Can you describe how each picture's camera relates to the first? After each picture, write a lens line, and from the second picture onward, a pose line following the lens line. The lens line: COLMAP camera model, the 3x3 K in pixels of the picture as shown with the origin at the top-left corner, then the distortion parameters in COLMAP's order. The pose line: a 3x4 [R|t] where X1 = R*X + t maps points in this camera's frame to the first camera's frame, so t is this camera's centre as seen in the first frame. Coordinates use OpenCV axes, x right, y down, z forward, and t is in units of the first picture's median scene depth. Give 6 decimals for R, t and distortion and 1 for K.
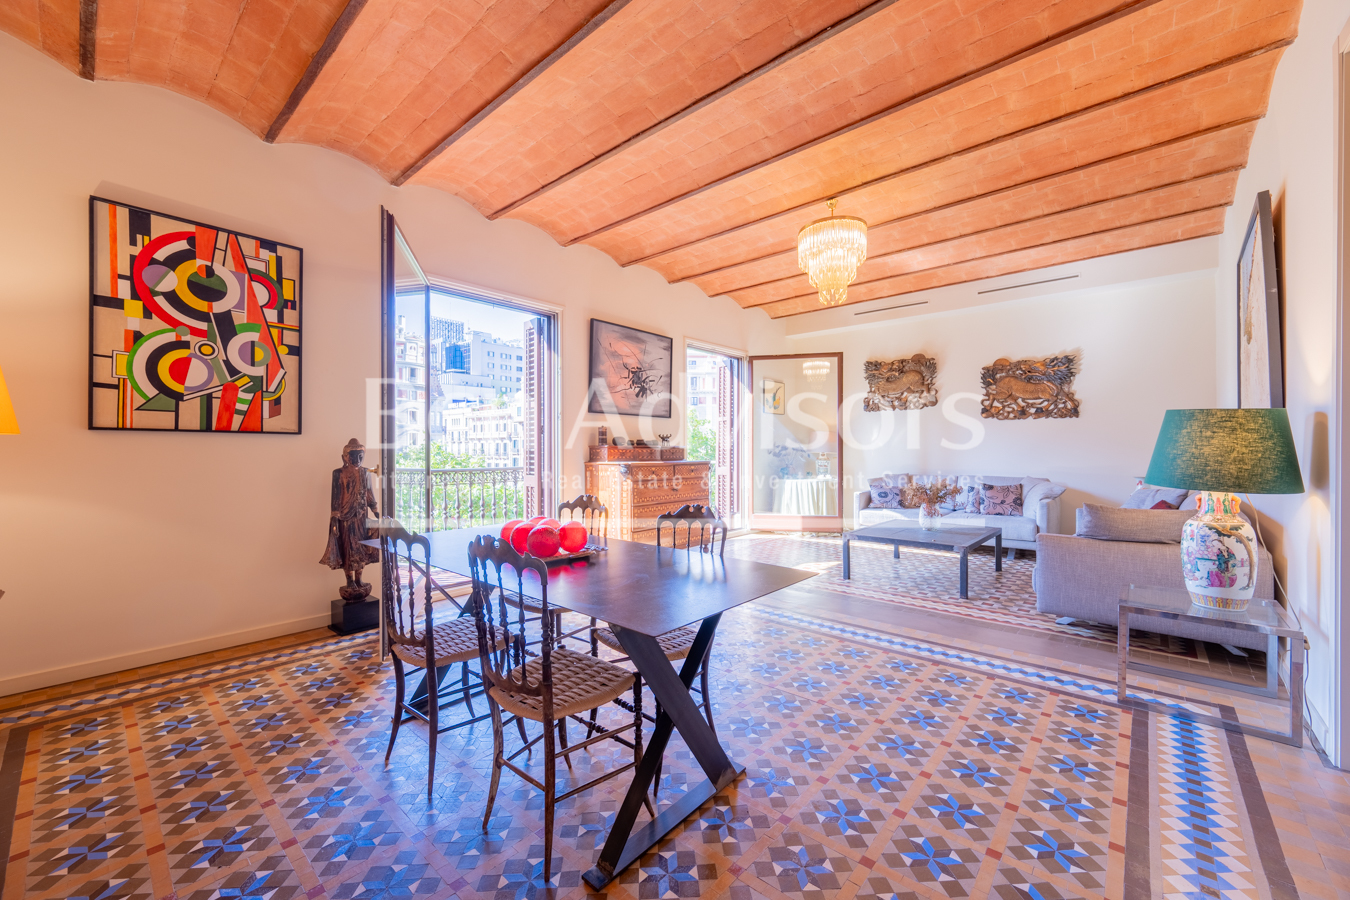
lens RADIAL K [[535.3, 0, 701.1], [0, 535.3, 453.7], [0, 0, 1]] dist [-0.005758, 0.002549]
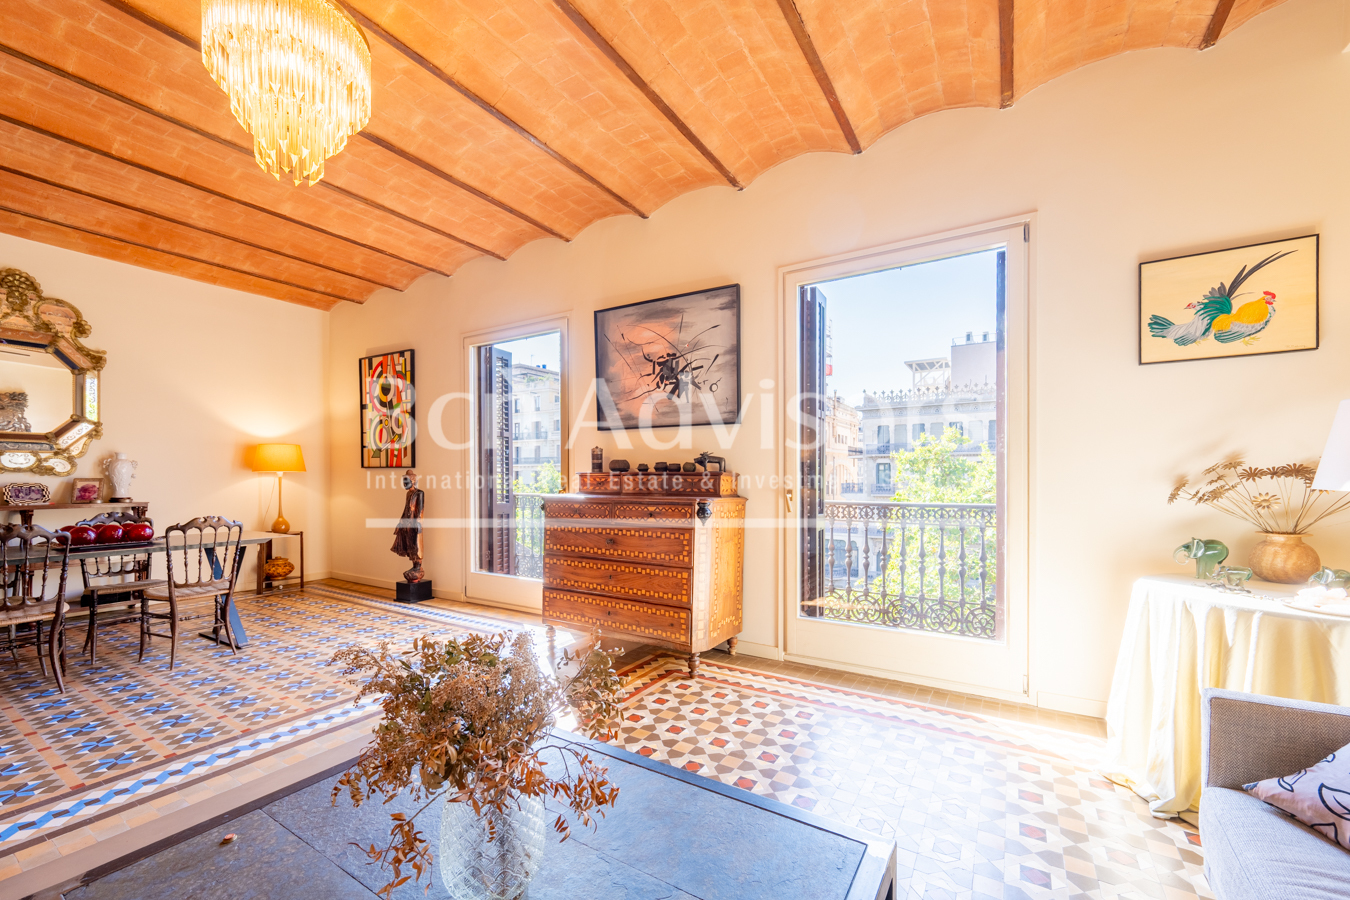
lens RADIAL K [[535.3, 0, 665.9], [0, 535.3, 488.3], [0, 0, 1]] dist [-0.005758, 0.002549]
pose [[0.134260, 0.024276, -0.990649, 0.985083], [-0.005620, 0.999702, 0.023736, -0.016533], [0.990930, 0.002380, 0.134357, 1.633049]]
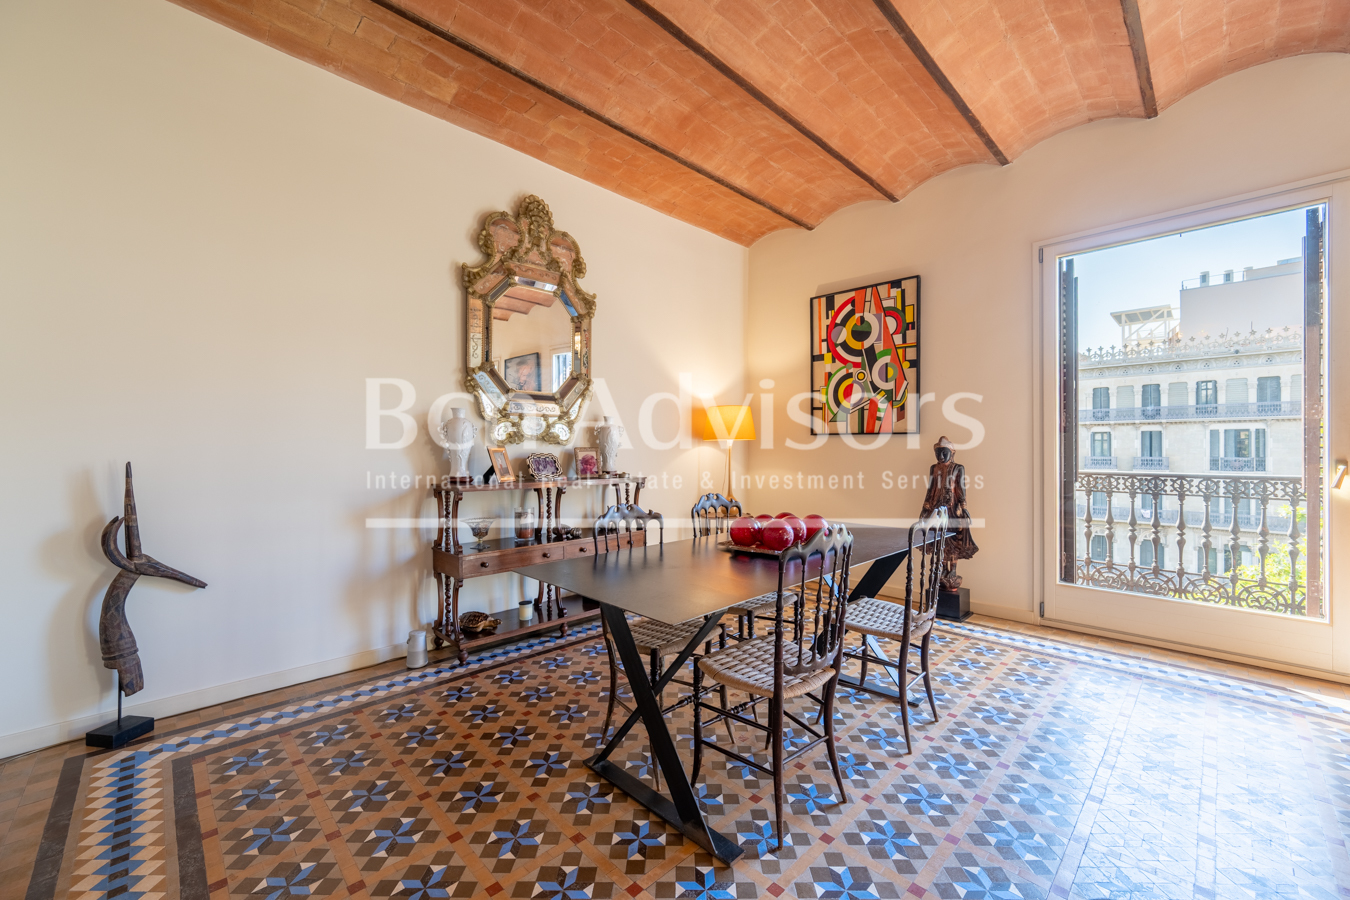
lens RADIAL K [[535.3, 0, 666.8], [0, 535.3, 453.2], [0, 0, 1]] dist [-0.005758, 0.002549]
pose [[-0.104401, 0.010388, -0.994481, 0.520496], [-0.003565, 0.999935, 0.010819, -0.002640], [0.994529, 0.004675, -0.104357, 0.608889]]
